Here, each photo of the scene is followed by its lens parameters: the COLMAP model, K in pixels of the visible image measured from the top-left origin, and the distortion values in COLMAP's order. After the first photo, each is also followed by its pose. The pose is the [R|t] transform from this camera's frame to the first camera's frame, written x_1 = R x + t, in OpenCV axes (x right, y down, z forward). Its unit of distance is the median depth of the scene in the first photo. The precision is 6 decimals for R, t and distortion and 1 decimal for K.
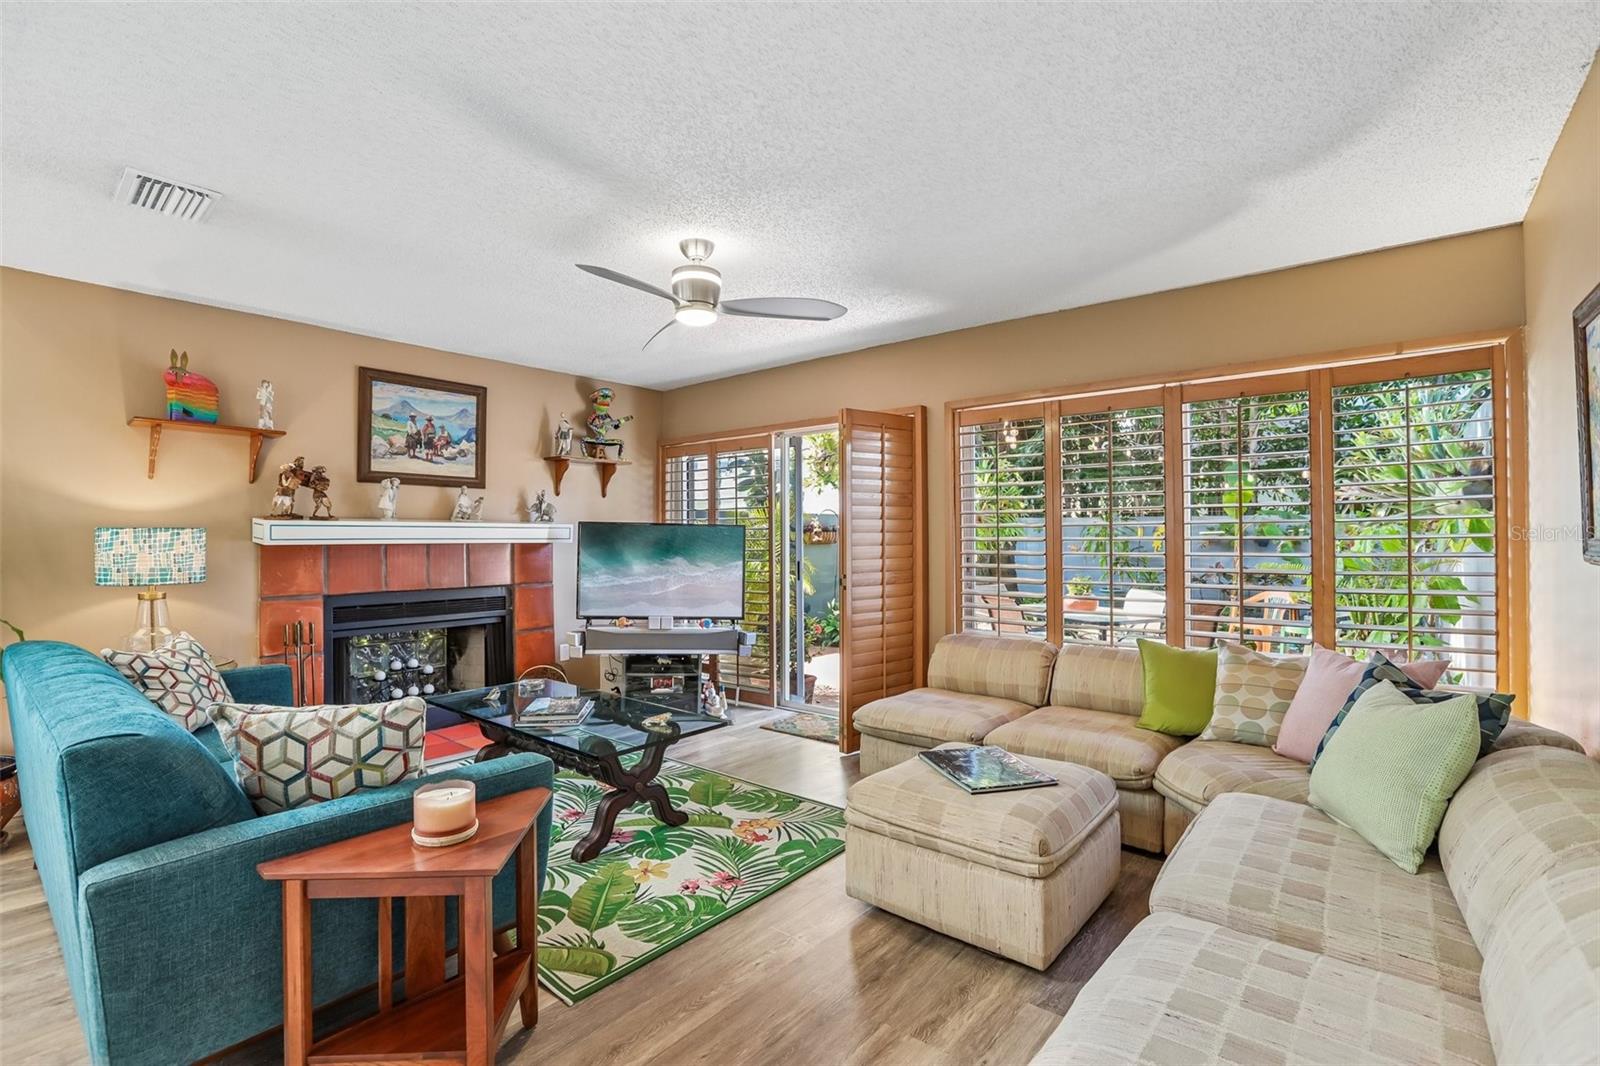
lens RADIAL K [[725.0, 0, 796.6], [0, 725.0, 533.7], [0, 0, 1]] dist [-0.064502, 0.026533]
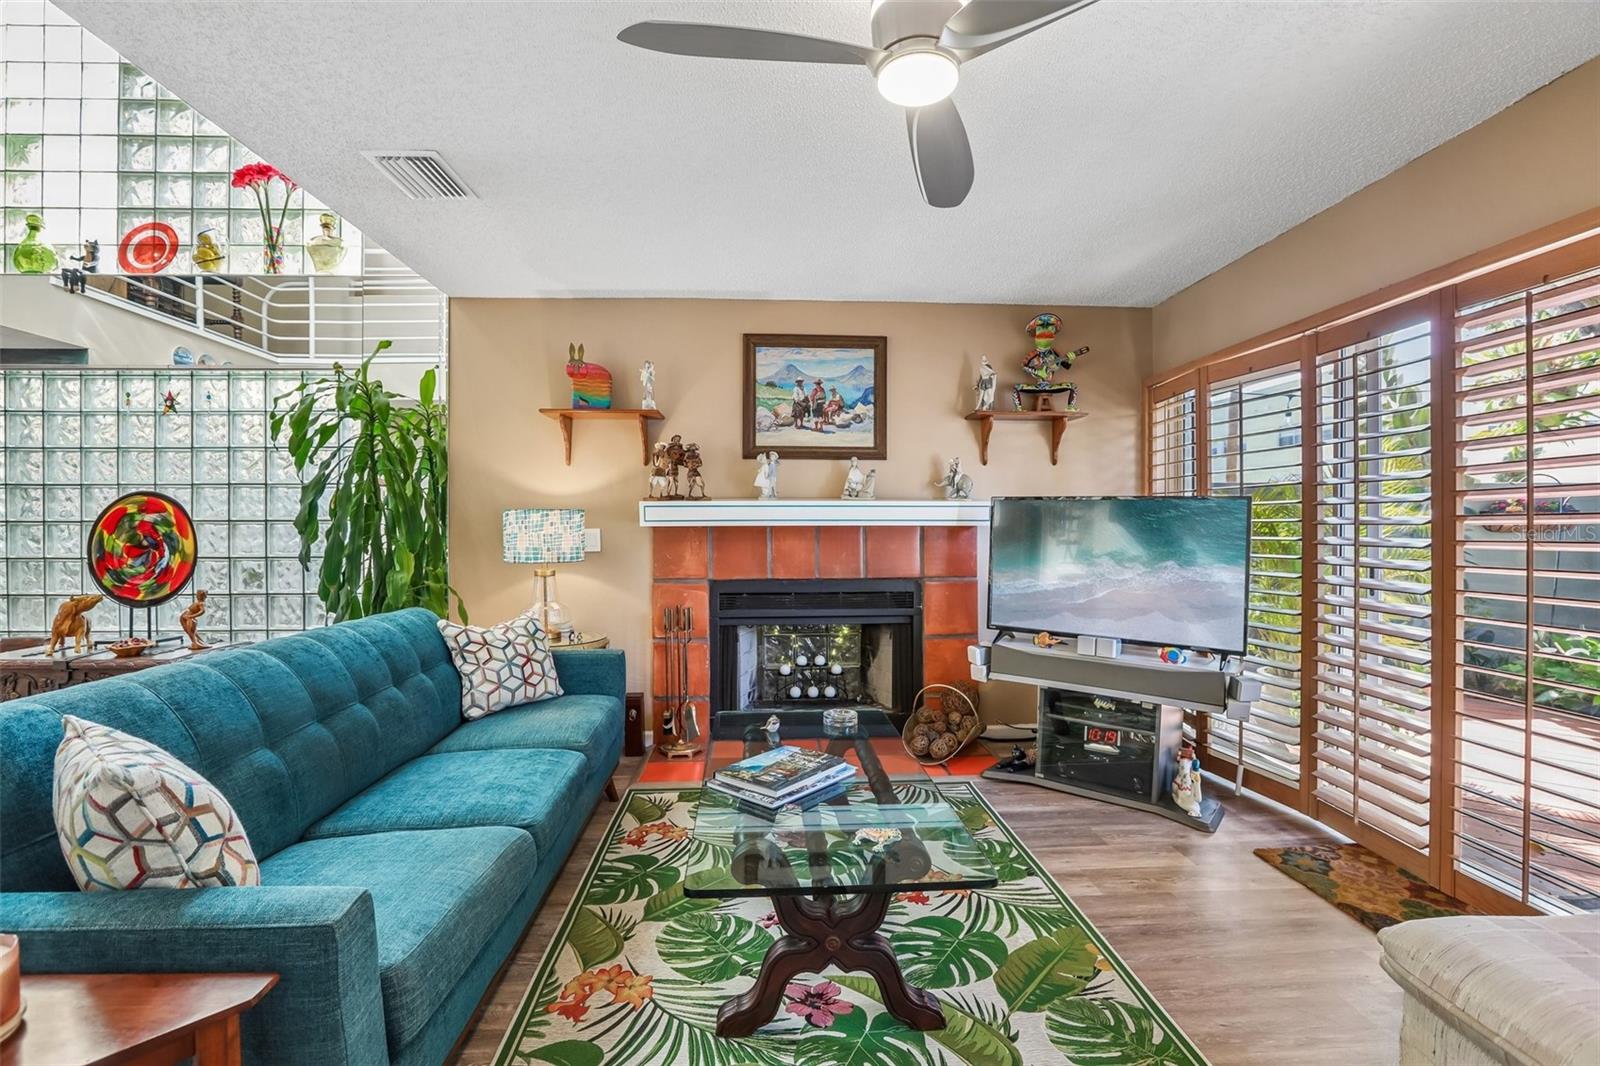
lens RADIAL K [[725.0, 0, 796.6], [0, 725.0, 533.7], [0, 0, 1]] dist [-0.064502, 0.026533]
pose [[0.678713, 0.008014, -0.734360, 0.114802], [0.004870, 0.999869, 0.015413, 0.009558], [0.734388, -0.014037, 0.678585, 0.386435]]
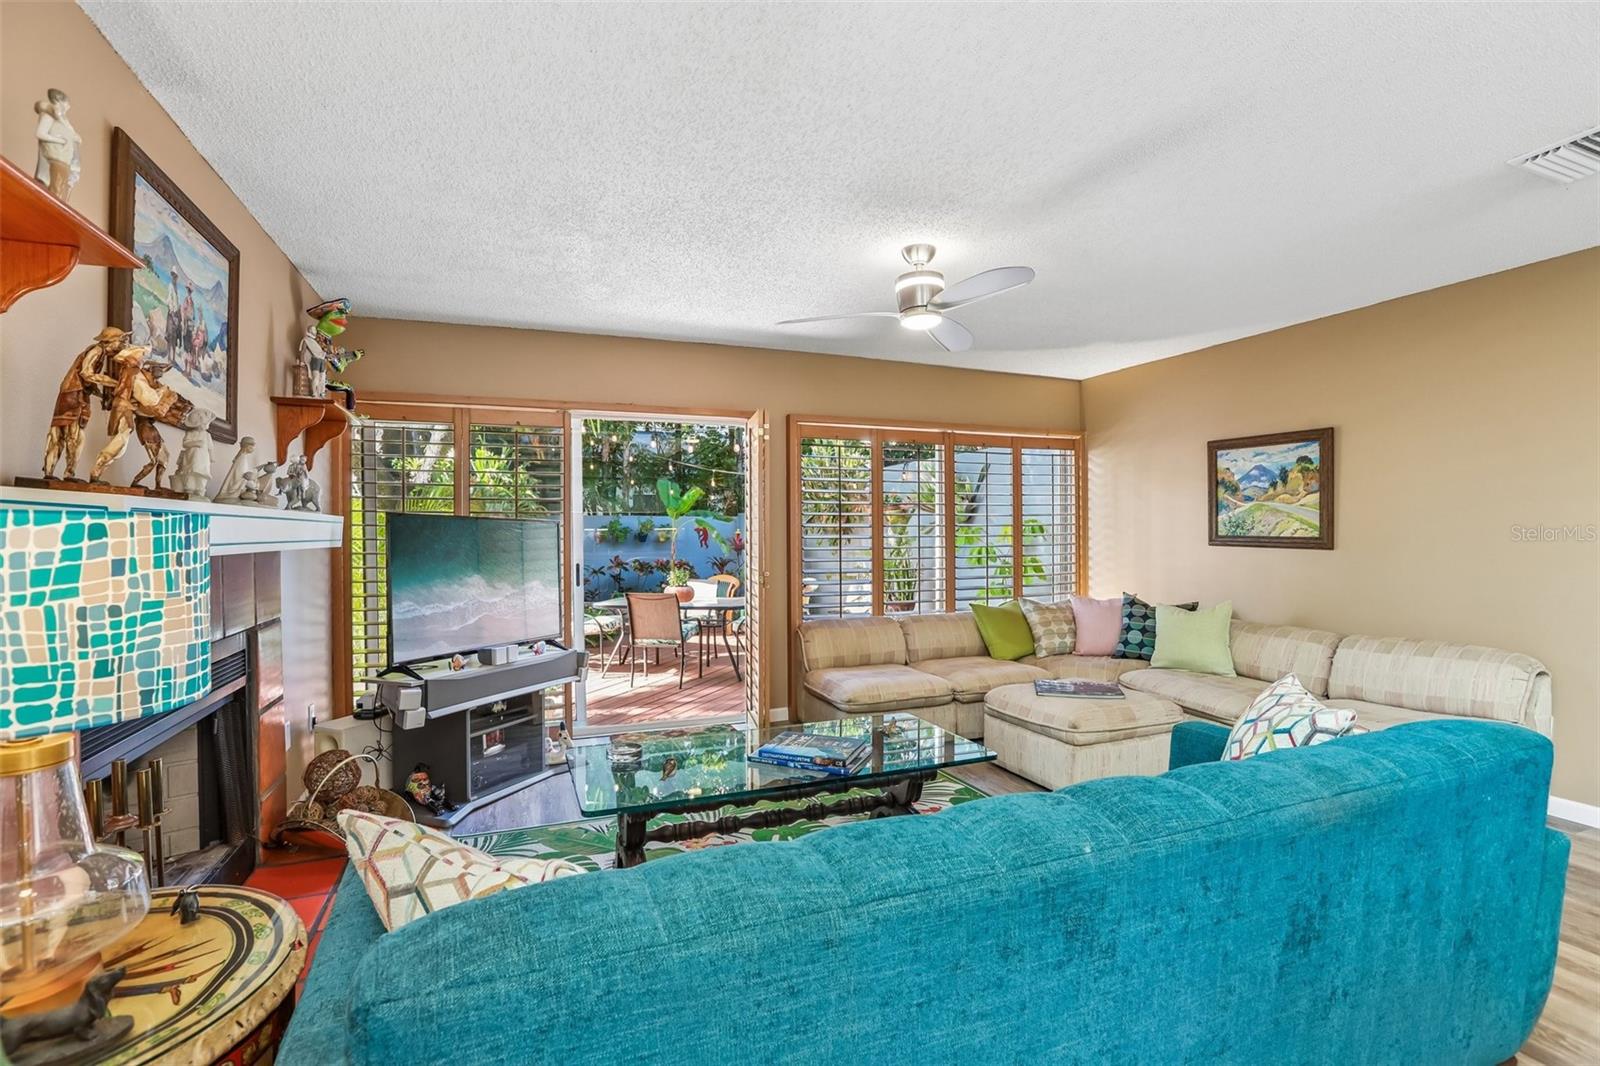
lens RADIAL K [[725.0, 0, 796.6], [0, 725.0, 533.7], [0, 0, 1]] dist [-0.064502, 0.026533]
pose [[0.484958, -0.000583, 0.874537, -0.732508], [-0.002835, 0.999993, 0.002238, -0.000647], [-0.874533, -0.003565, 0.484953, 0.430354]]
